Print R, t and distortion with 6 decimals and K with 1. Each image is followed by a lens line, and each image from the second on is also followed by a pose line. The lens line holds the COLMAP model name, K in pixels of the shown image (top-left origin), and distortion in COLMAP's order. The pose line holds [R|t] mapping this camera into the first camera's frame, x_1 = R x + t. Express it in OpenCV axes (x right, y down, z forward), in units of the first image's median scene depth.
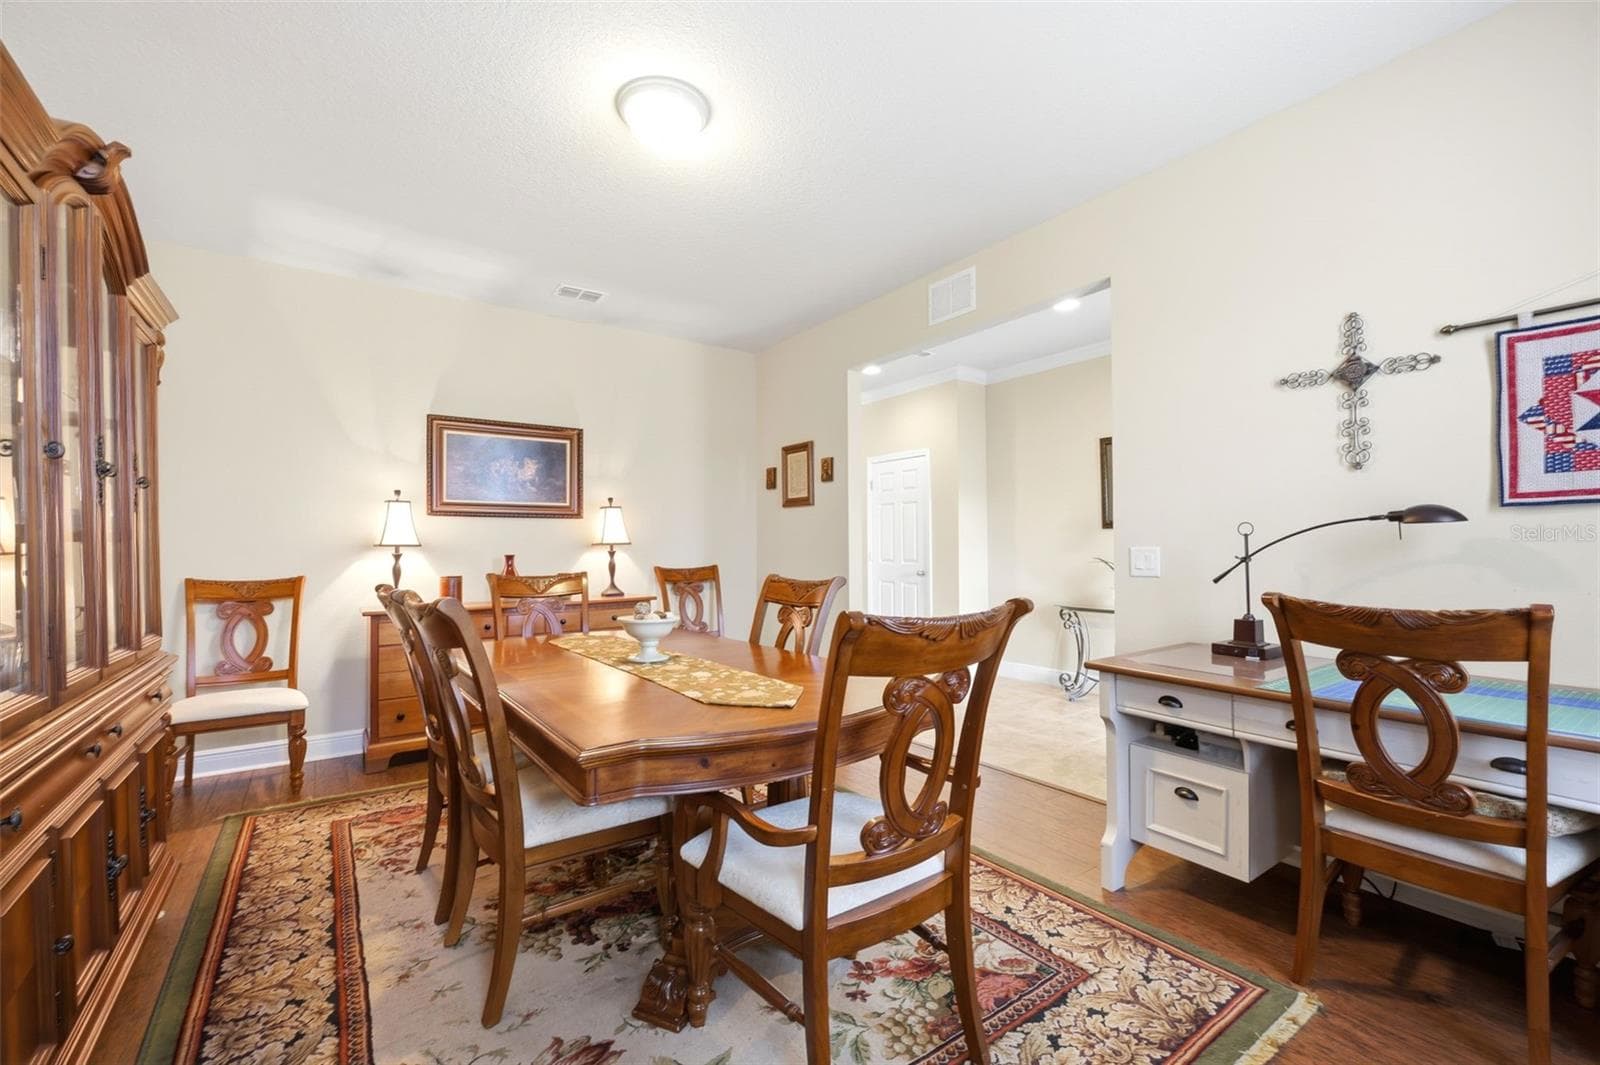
lens RADIAL K [[676.6, 0, 800.7], [0, 676.6, 532.8], [0, 0, 1]] dist [0.001880, -0.003213]
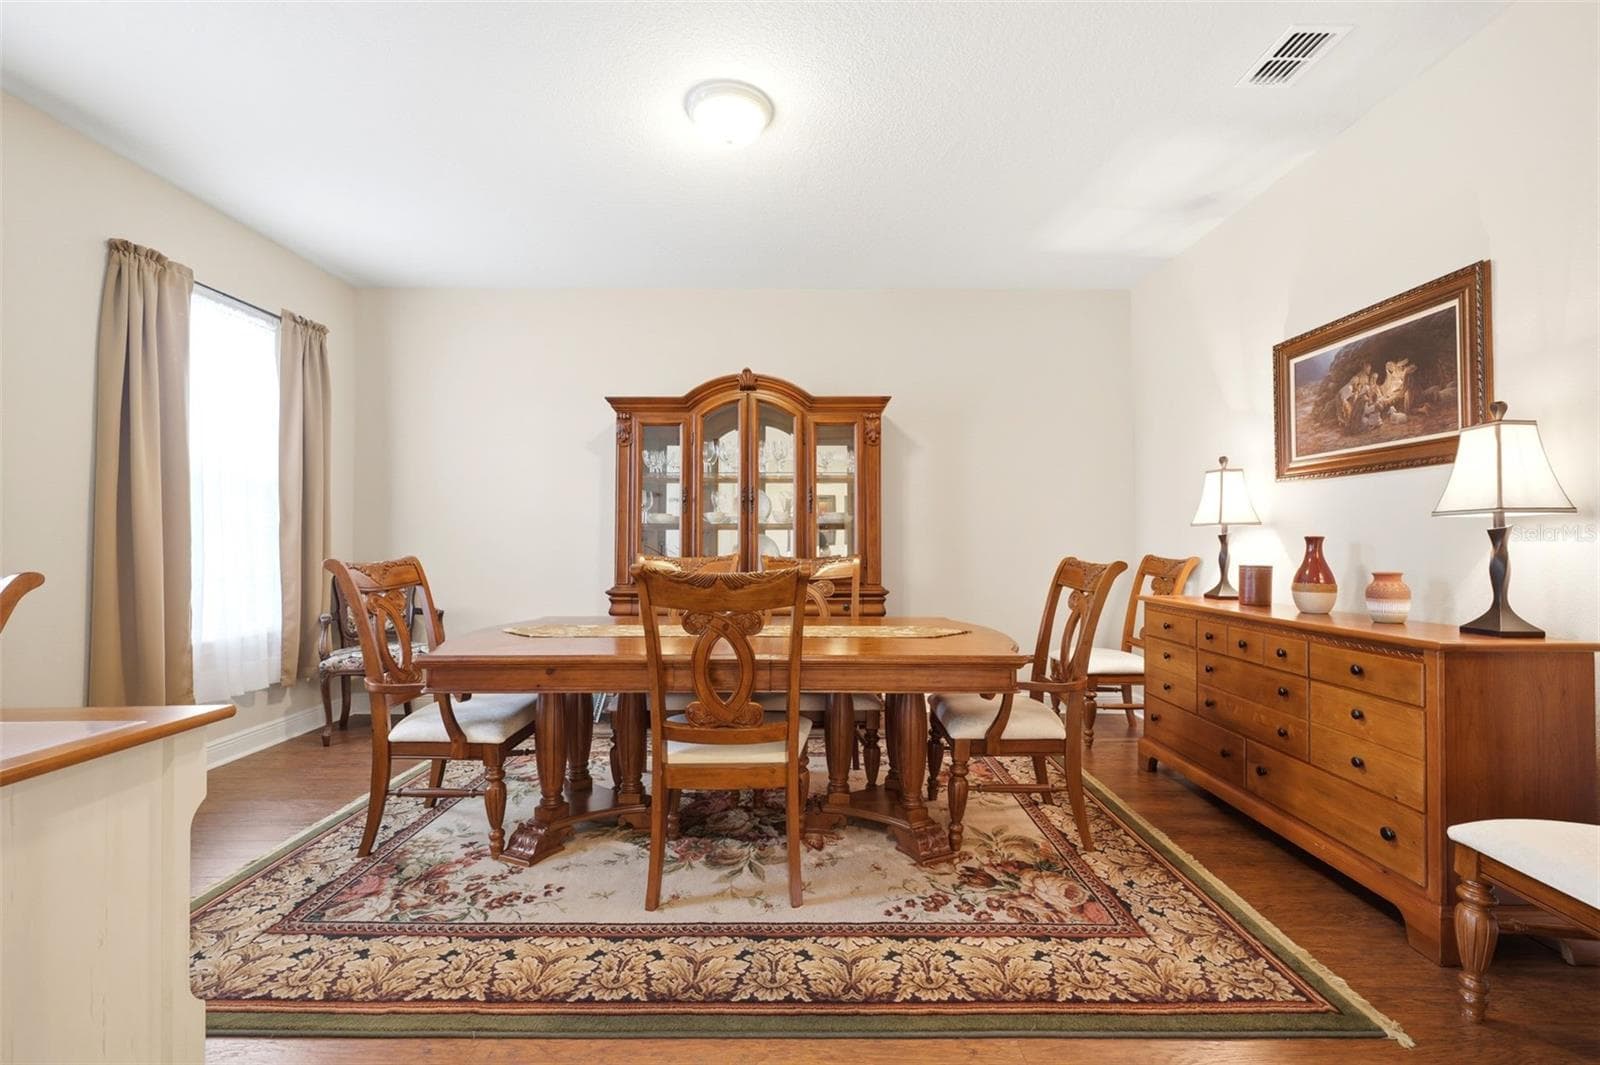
lens RADIAL K [[676.6, 0, 800.7], [0, 676.6, 532.8], [0, 0, 1]] dist [0.001880, -0.003213]
pose [[-0.576812, -0.007279, -0.816844, 0.709734], [0.023610, 0.999394, -0.025577, 0.070650], [0.816535, -0.034039, -0.576291, 2.017953]]
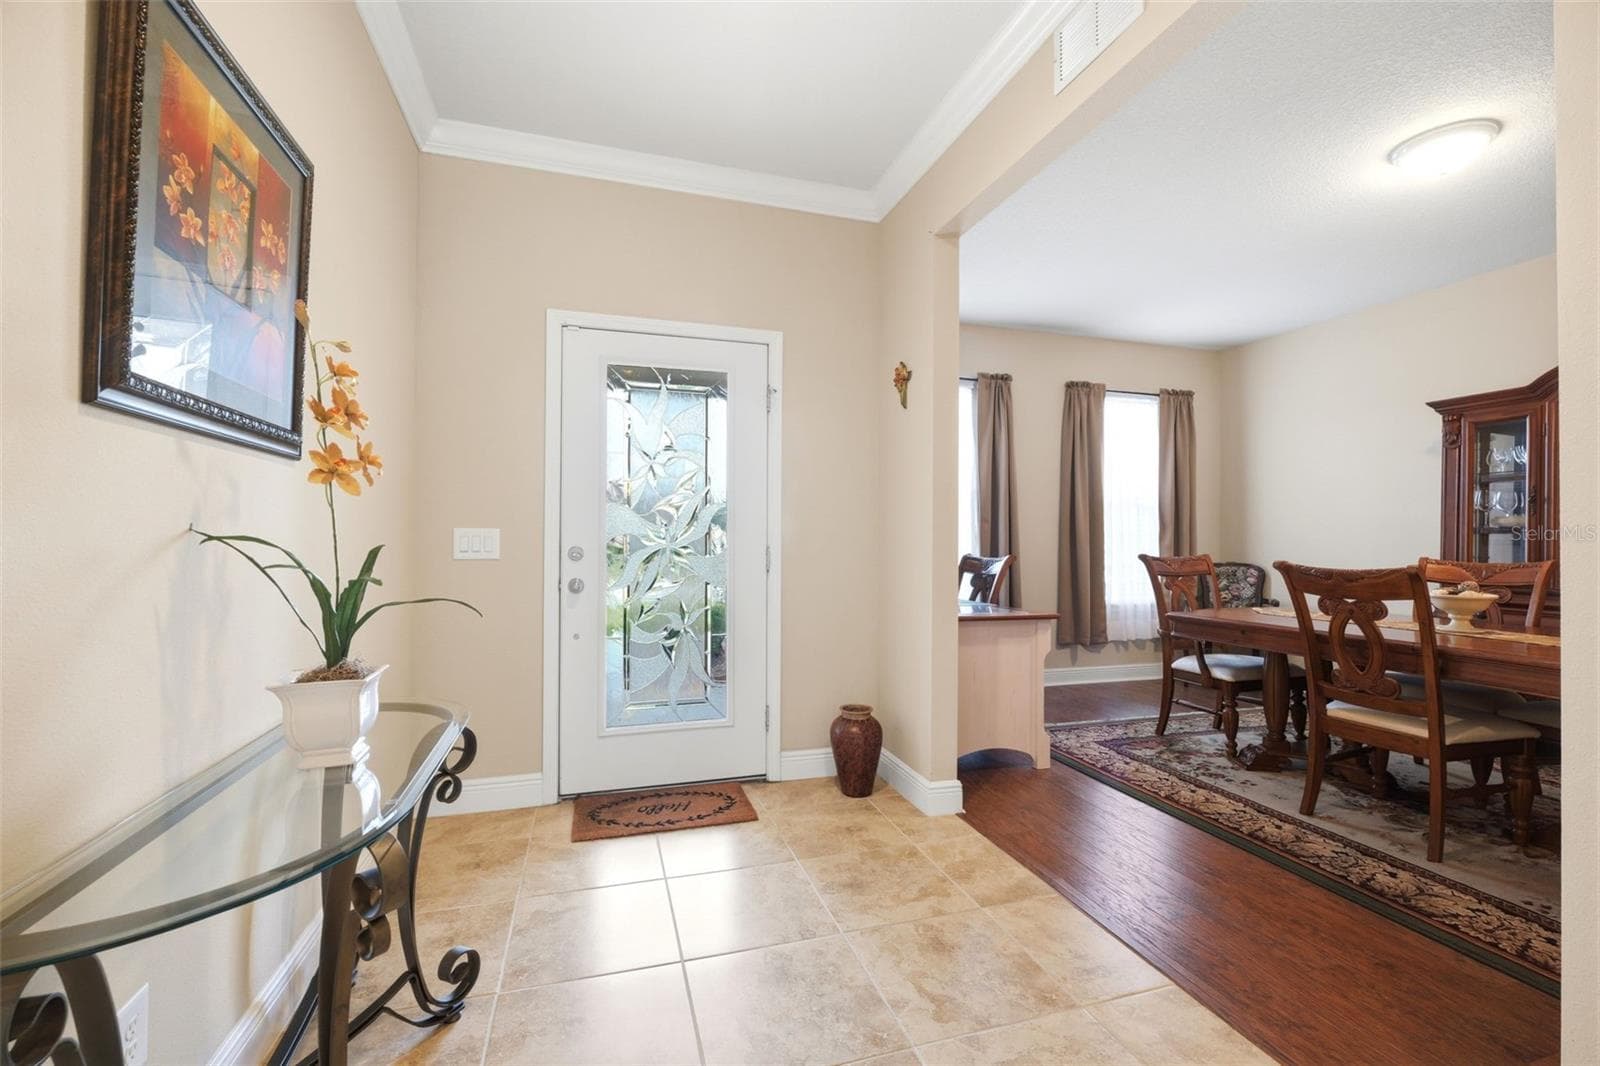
lens RADIAL K [[676.6, 0, 800.7], [0, 676.6, 533.3], [0, 0, 1]] dist [0.001880, -0.003213]
pose [[-0.950402, -0.000795, 0.311023, 0.560098], [-0.013547, 0.999153, -0.038844, 0.095860], [-0.310729, -0.041131, -0.949608, 2.862488]]
